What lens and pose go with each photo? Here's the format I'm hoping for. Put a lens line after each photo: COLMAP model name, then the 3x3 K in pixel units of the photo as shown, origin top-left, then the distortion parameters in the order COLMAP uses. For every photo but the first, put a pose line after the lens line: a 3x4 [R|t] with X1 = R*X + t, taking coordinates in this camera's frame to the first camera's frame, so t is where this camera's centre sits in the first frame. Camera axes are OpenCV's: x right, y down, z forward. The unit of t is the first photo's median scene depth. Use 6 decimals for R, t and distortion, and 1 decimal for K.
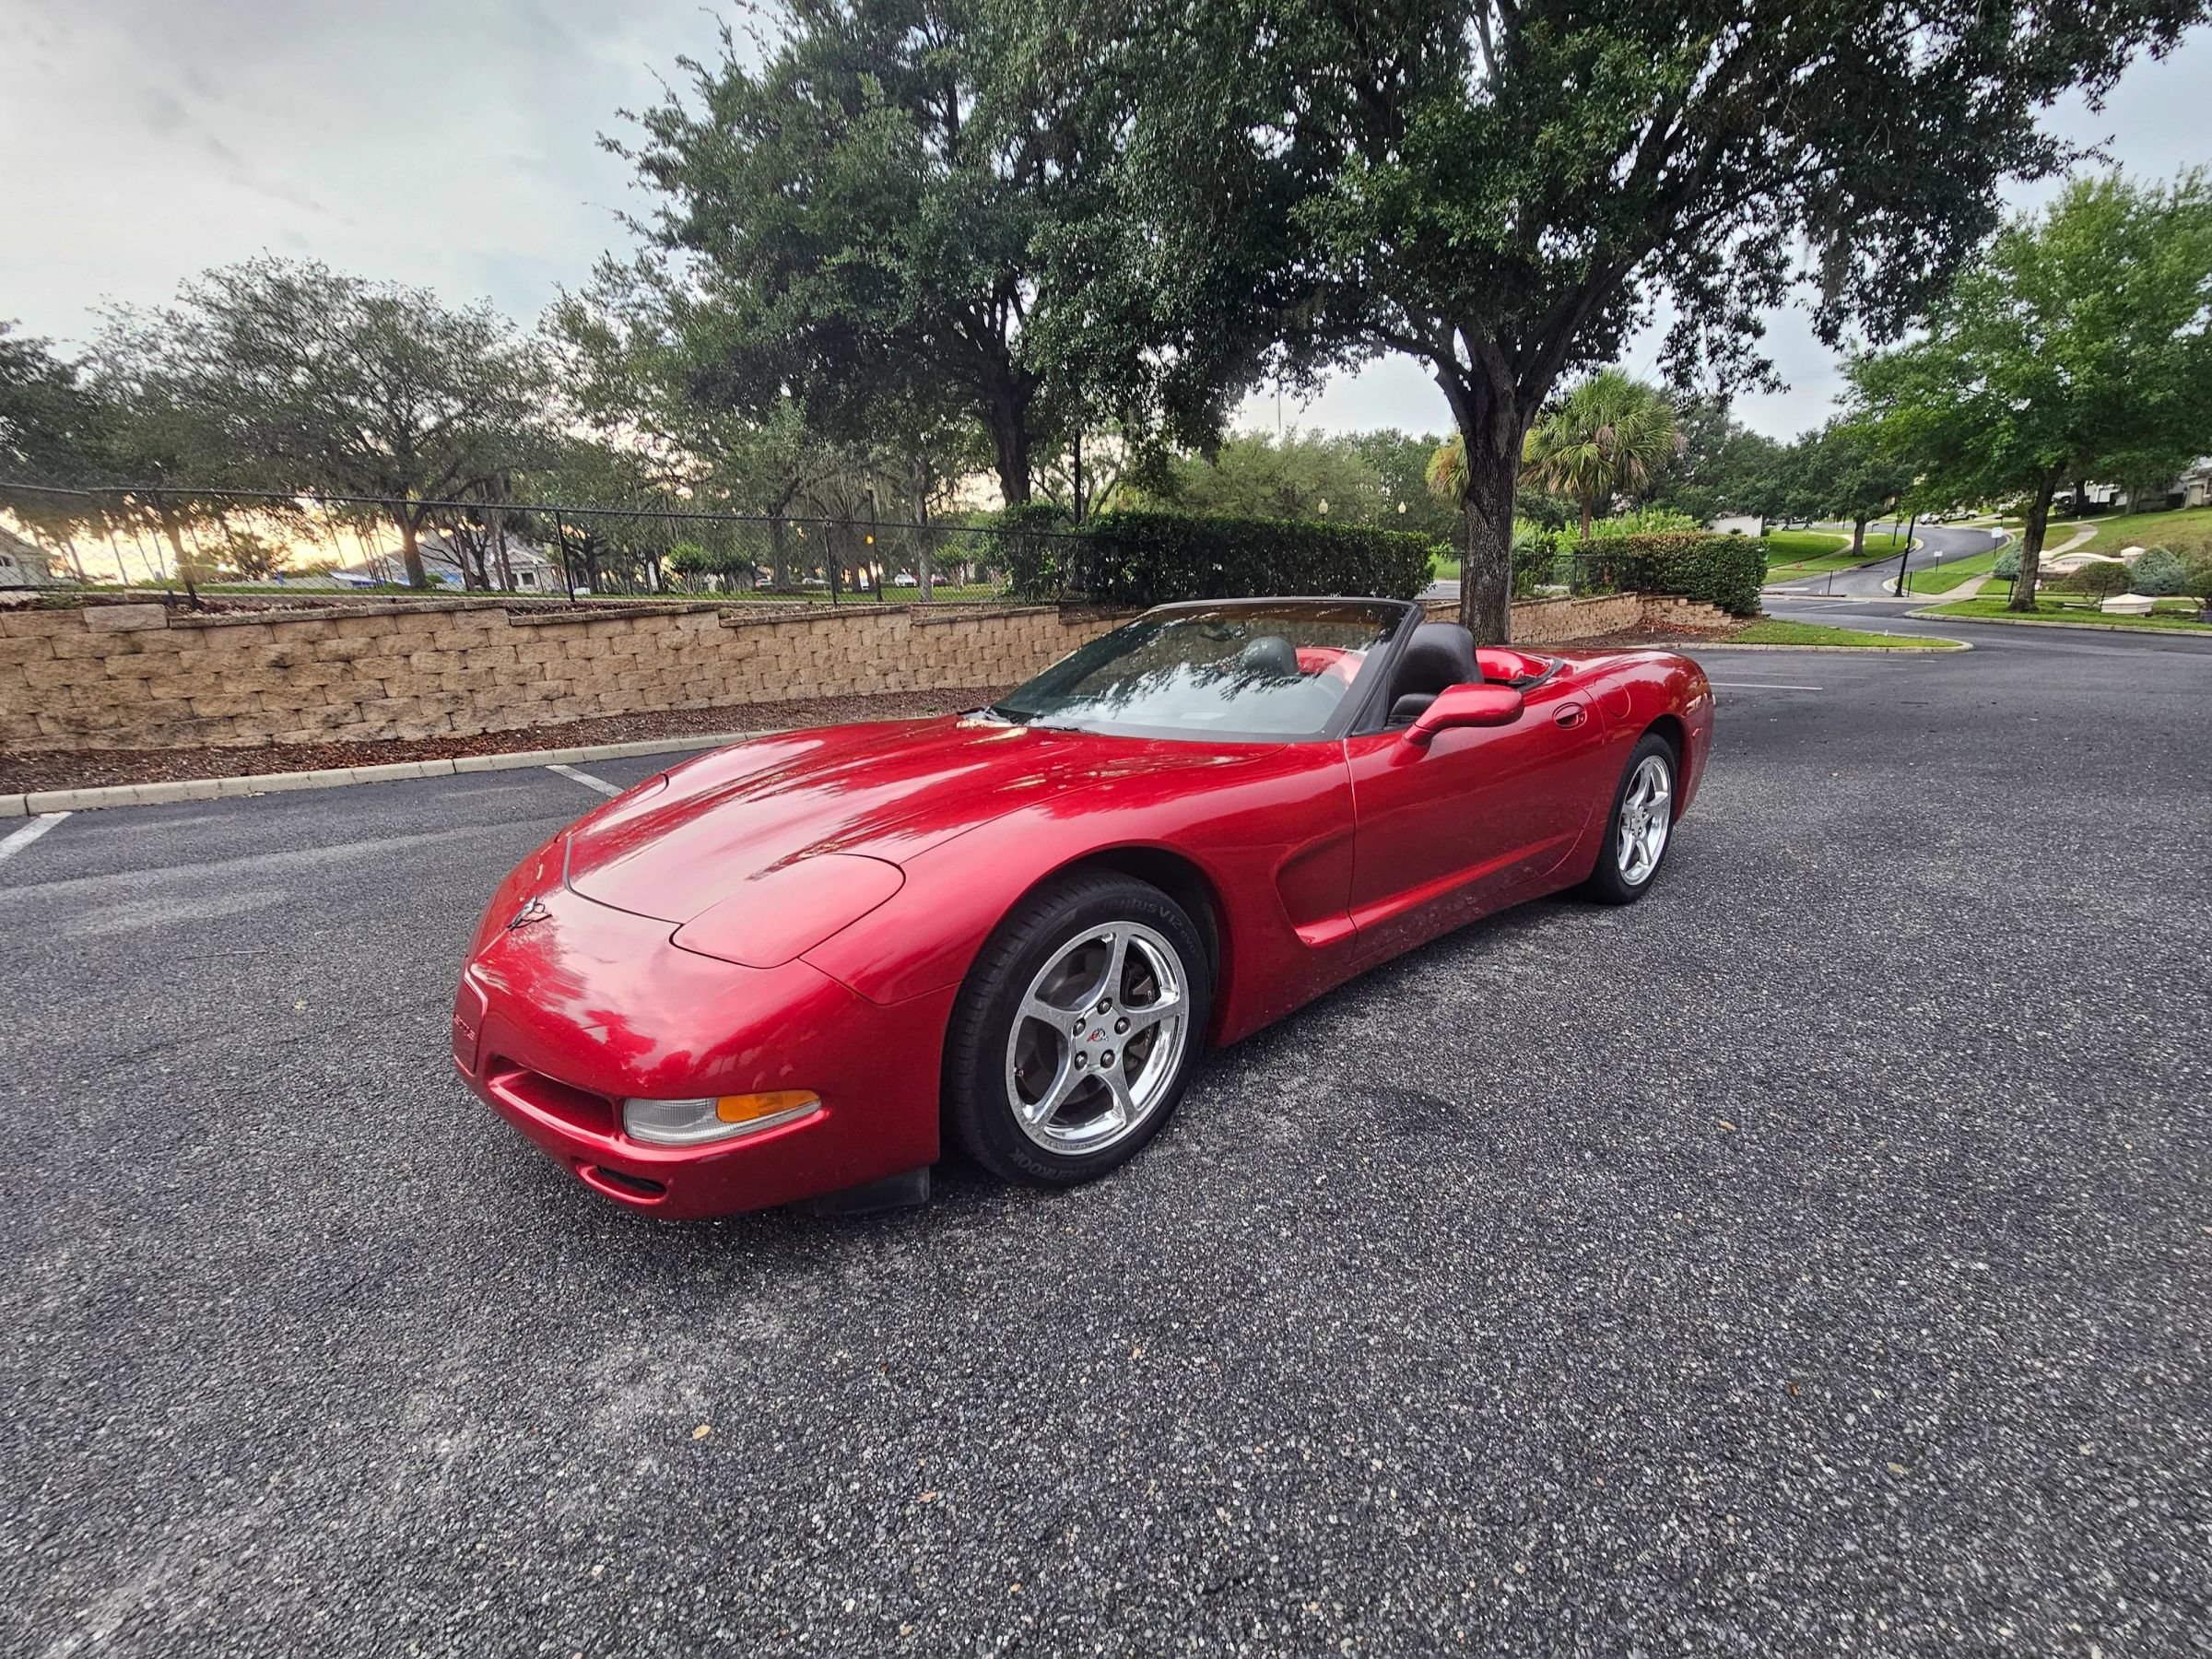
lens RADIAL K [[912.7, 0, 1104.6], [0, 912.7, 828.4], [0, 0, 1]] dist [-0.001203, -0.000155]
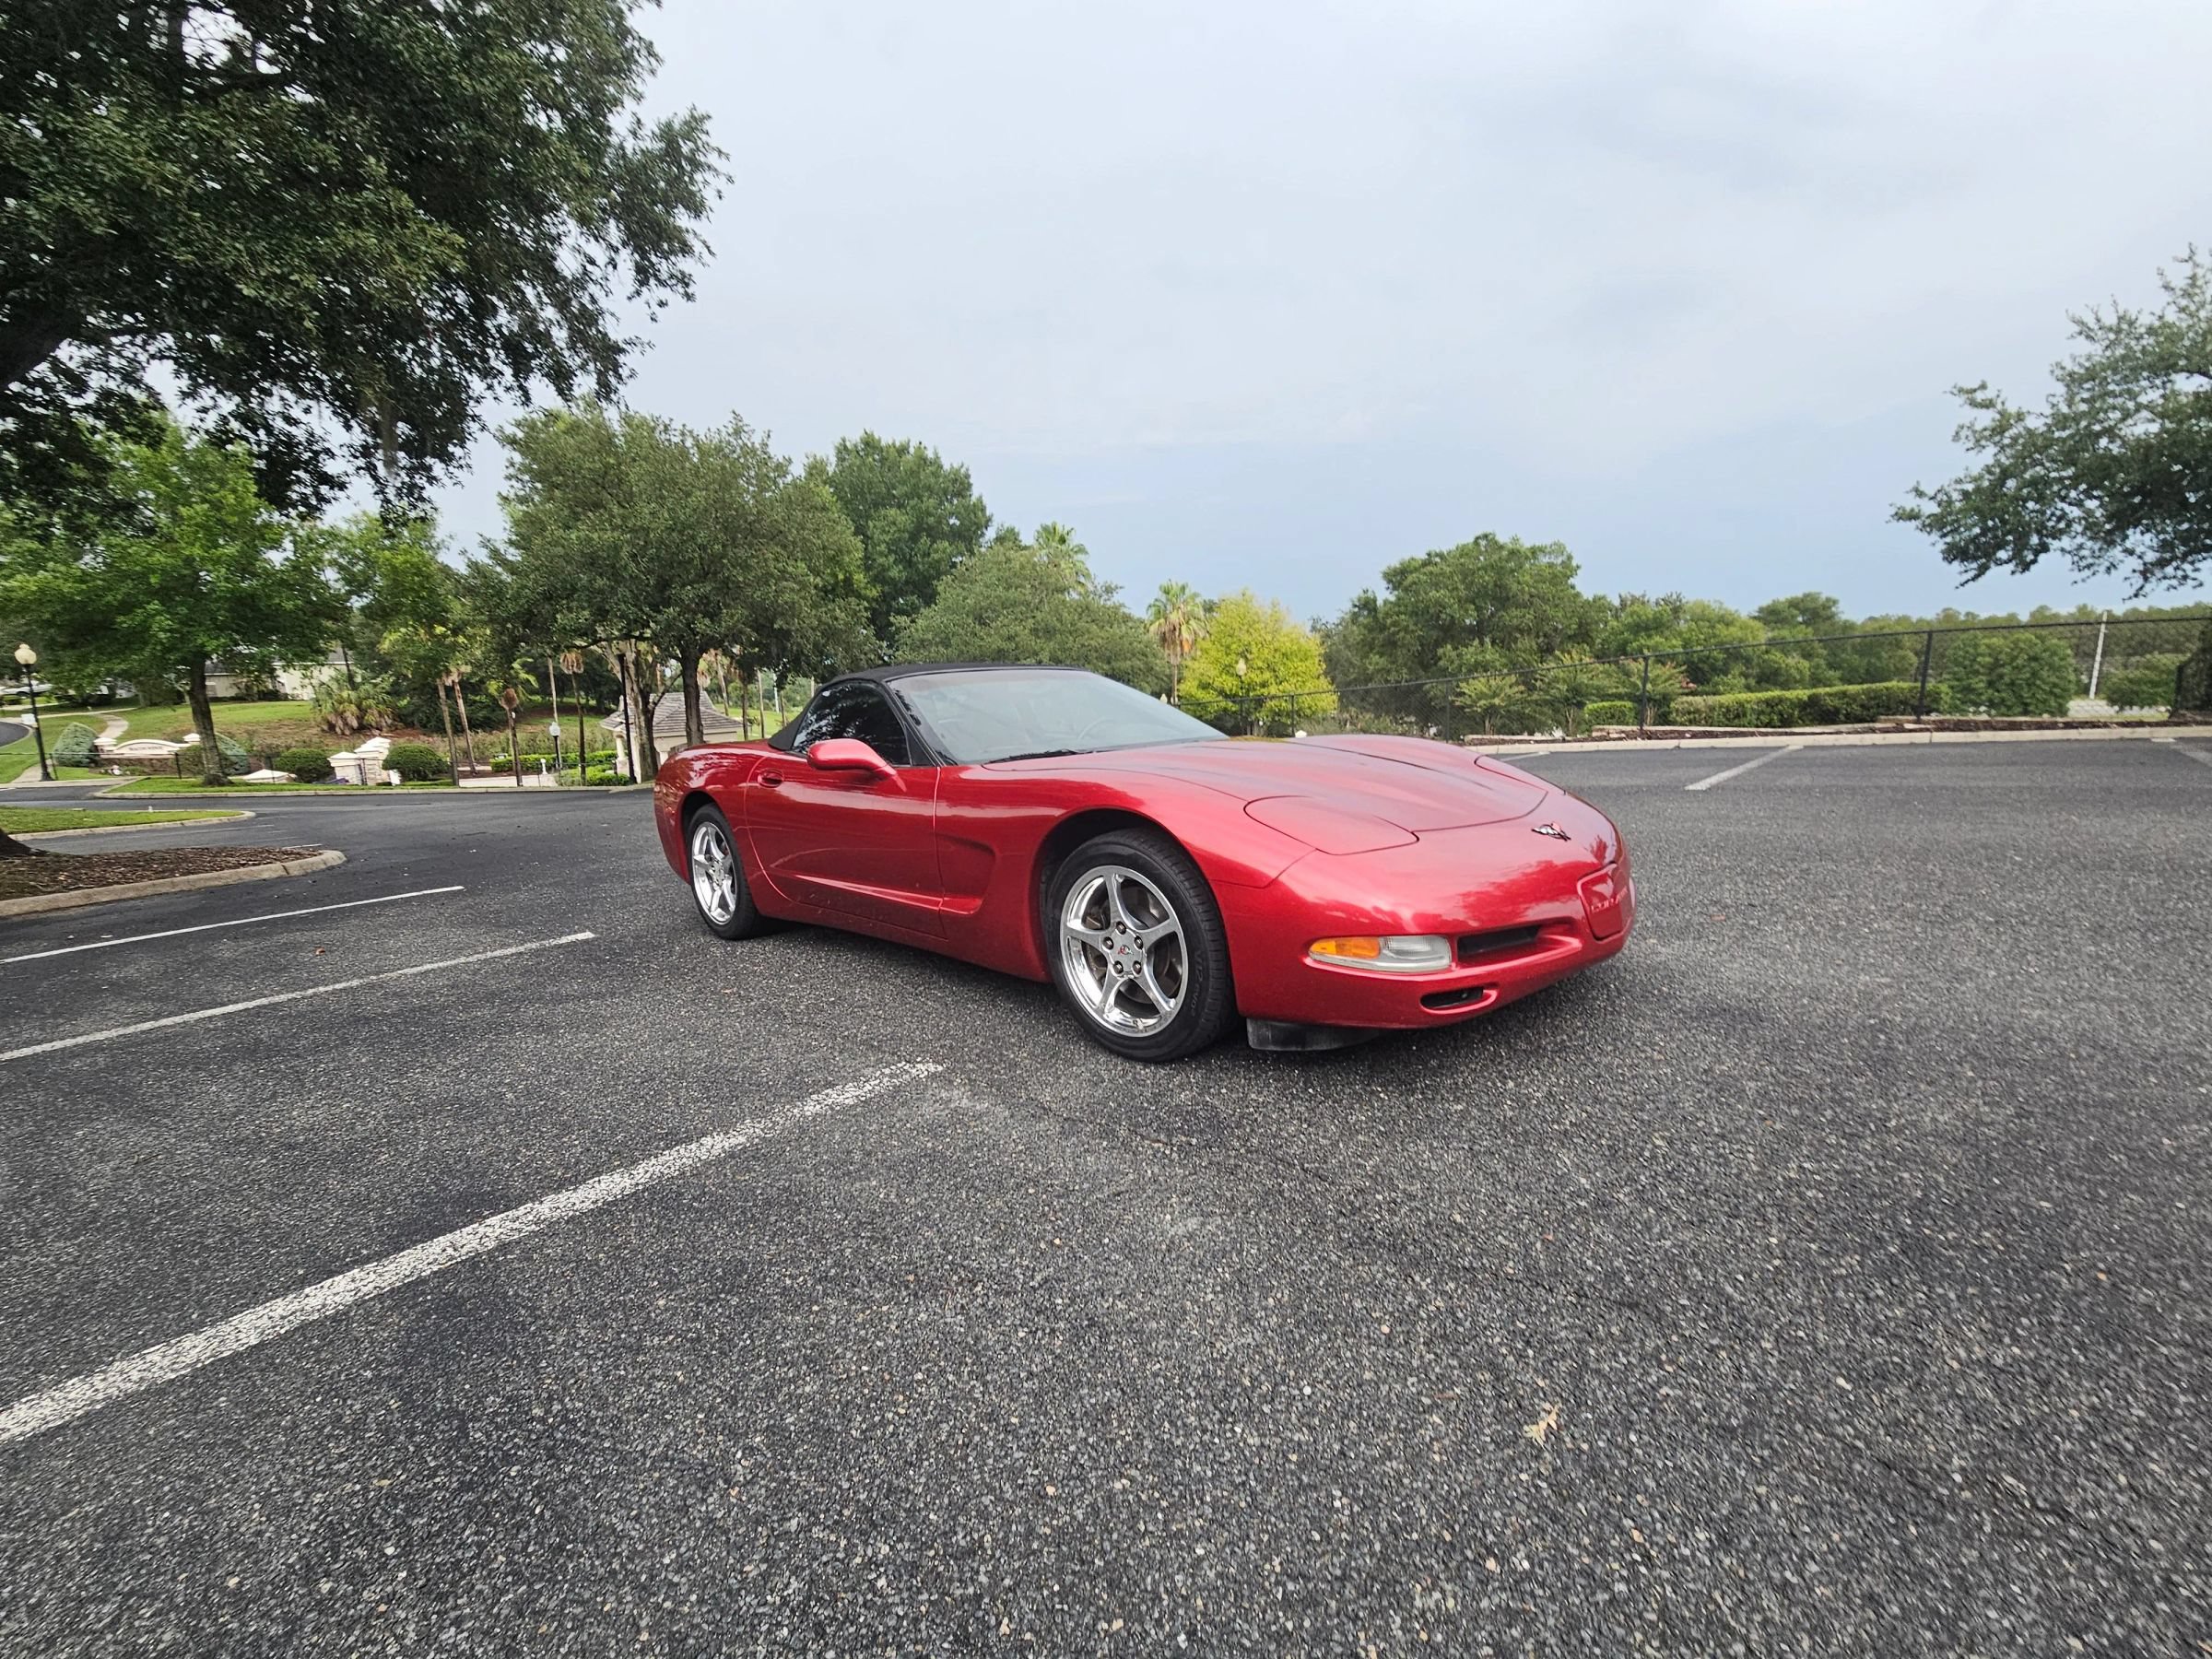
lens RADIAL K [[903.2, 0, 1102.5], [0, 903.2, 833.6], [0, 0, 1]] dist [-0.001933, 0.001137]
pose [[-0.094555, -0.097370, 0.990746, -0.260731], [0.290102, 0.949317, 0.120985, -0.035856], [-0.952313, 0.298858, -0.061515, 0.243142]]
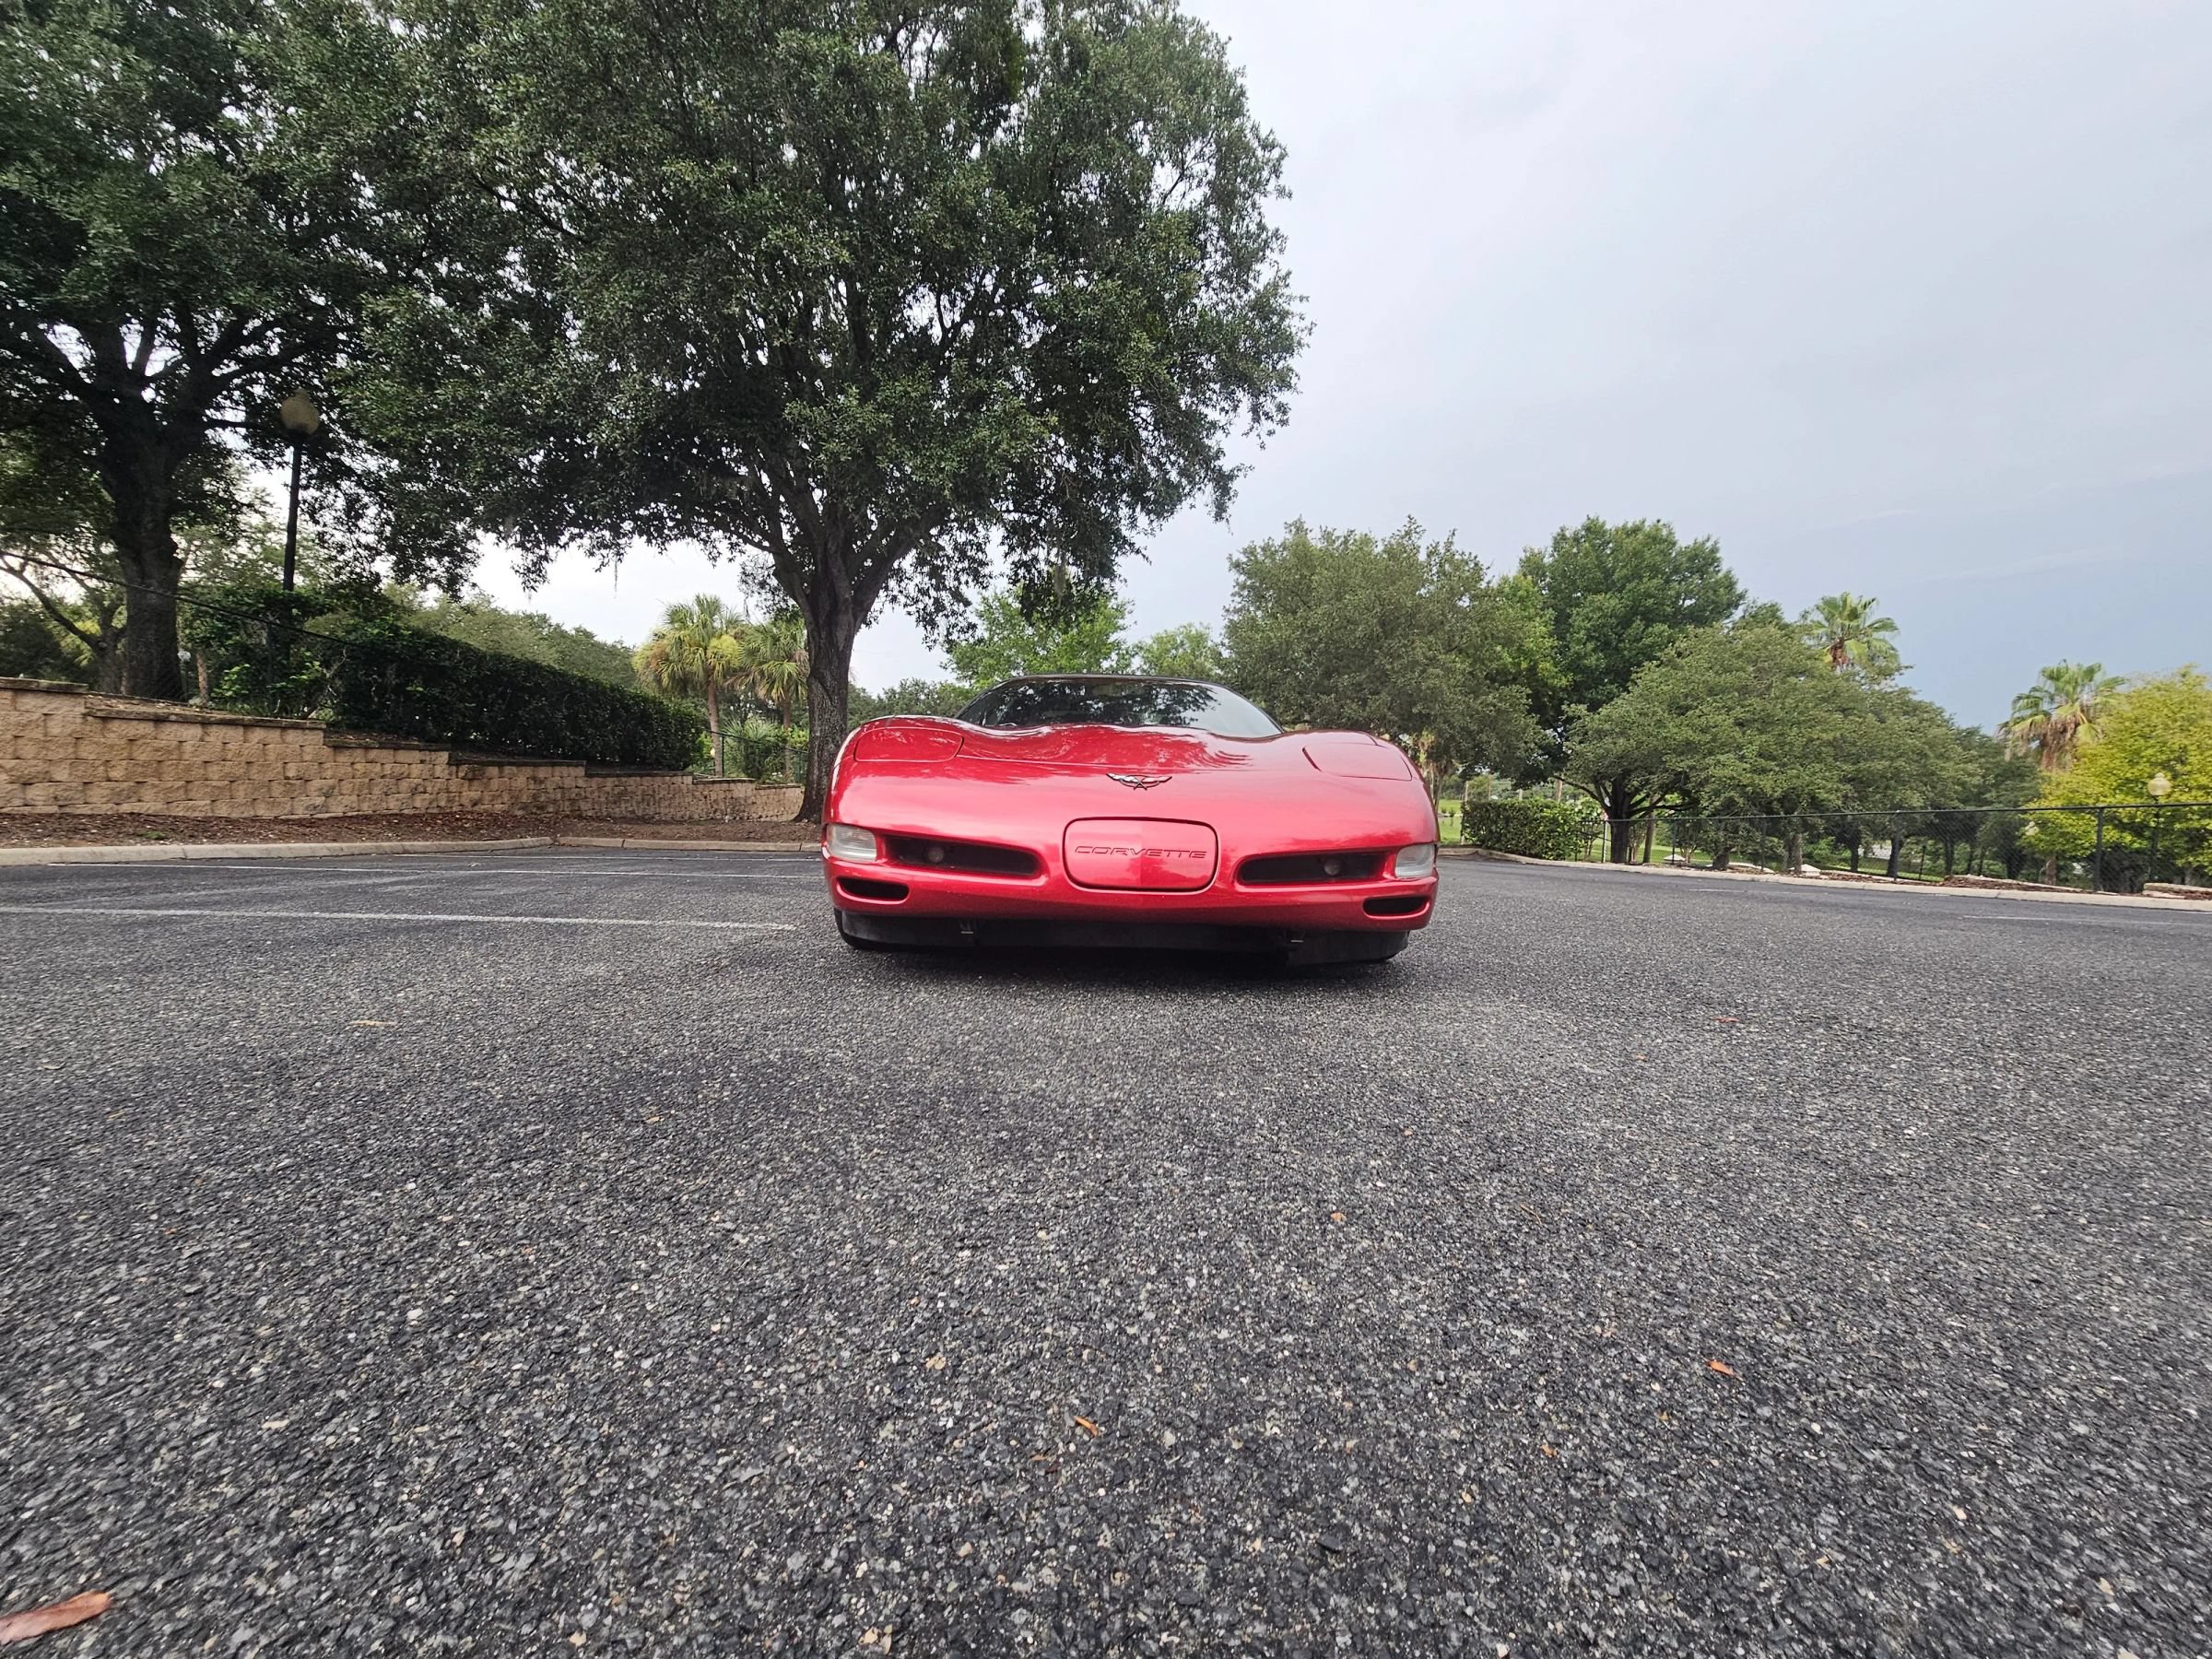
lens RADIAL K [[901.6, 0, 1103.7], [0, 901.6, 833.8], [0, 0, 1]] dist [-0.000282, -0.000819]
pose [[0.628865, 0.039892, 0.776491, -0.220832], [0.125744, 0.980318, -0.152201, 0.045798], [-0.767279, 0.193353, 0.611471, 0.050000]]
